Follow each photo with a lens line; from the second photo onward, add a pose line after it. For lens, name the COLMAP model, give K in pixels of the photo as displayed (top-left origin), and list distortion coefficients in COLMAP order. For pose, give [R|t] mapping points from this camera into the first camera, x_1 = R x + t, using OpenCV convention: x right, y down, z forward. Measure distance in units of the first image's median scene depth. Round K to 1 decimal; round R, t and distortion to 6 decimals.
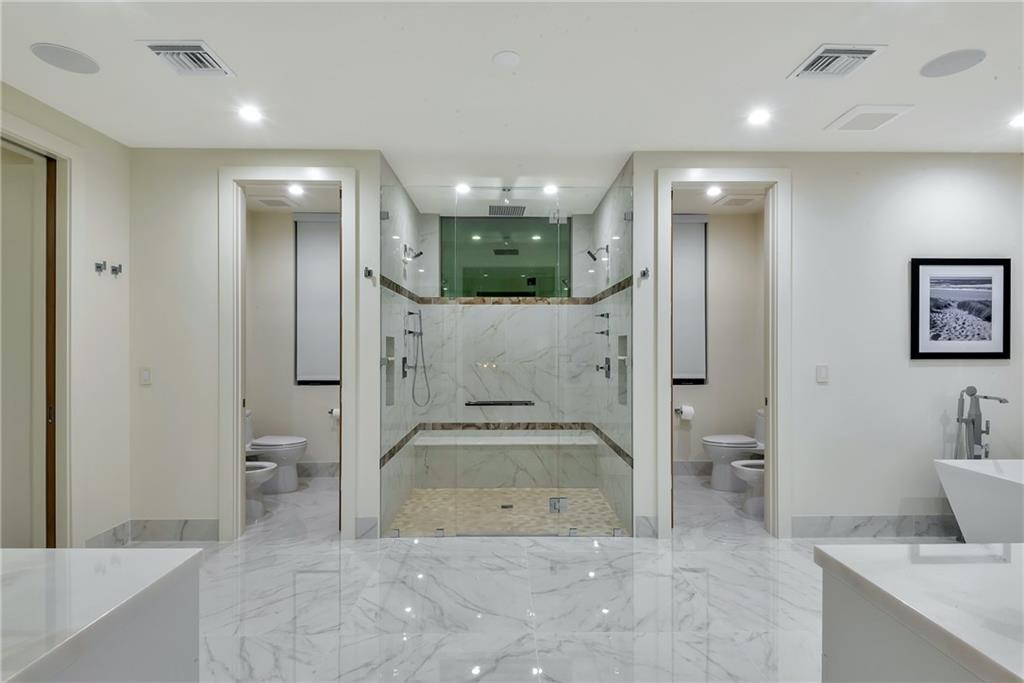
lens RADIAL K [[494.7, 0, 512.0], [0, 494.7, 341.5], [0, 0, 1]] dist [0.002095, 0.000008]
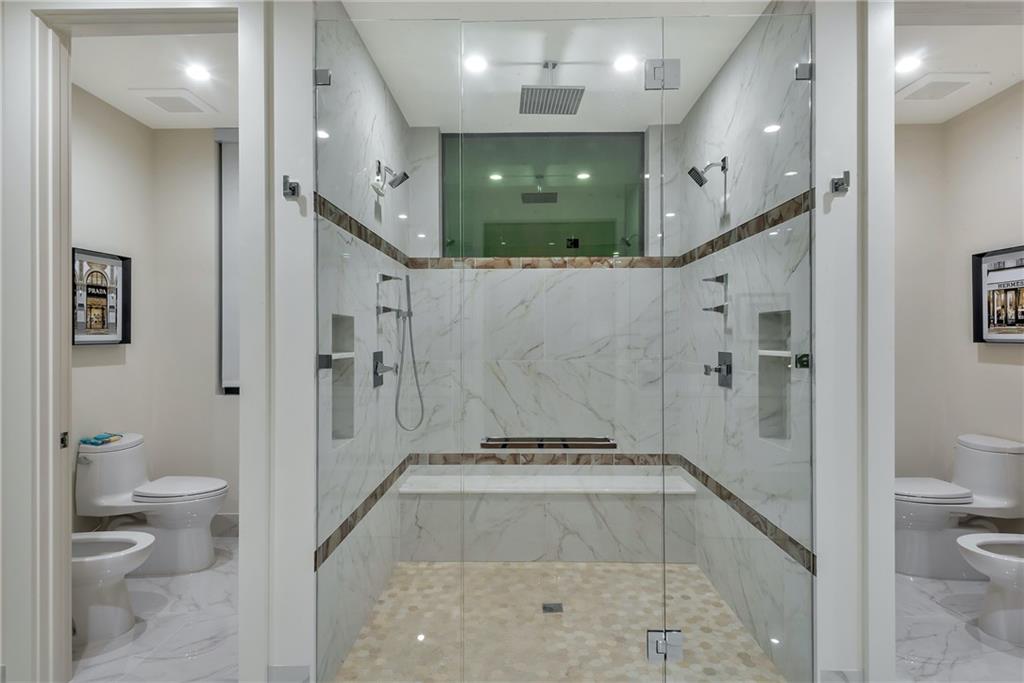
lens RADIAL K [[541.2, 0, 513.8], [0, 541.2, 334.3], [0, 0, 1]] dist [0.035094, -0.028920]
pose [[0.999465, -0.002303, -0.032634, -0.033206], [0.002469, 0.999984, 0.005062, 0.007696], [0.032621, -0.005140, 0.999455, 0.353469]]
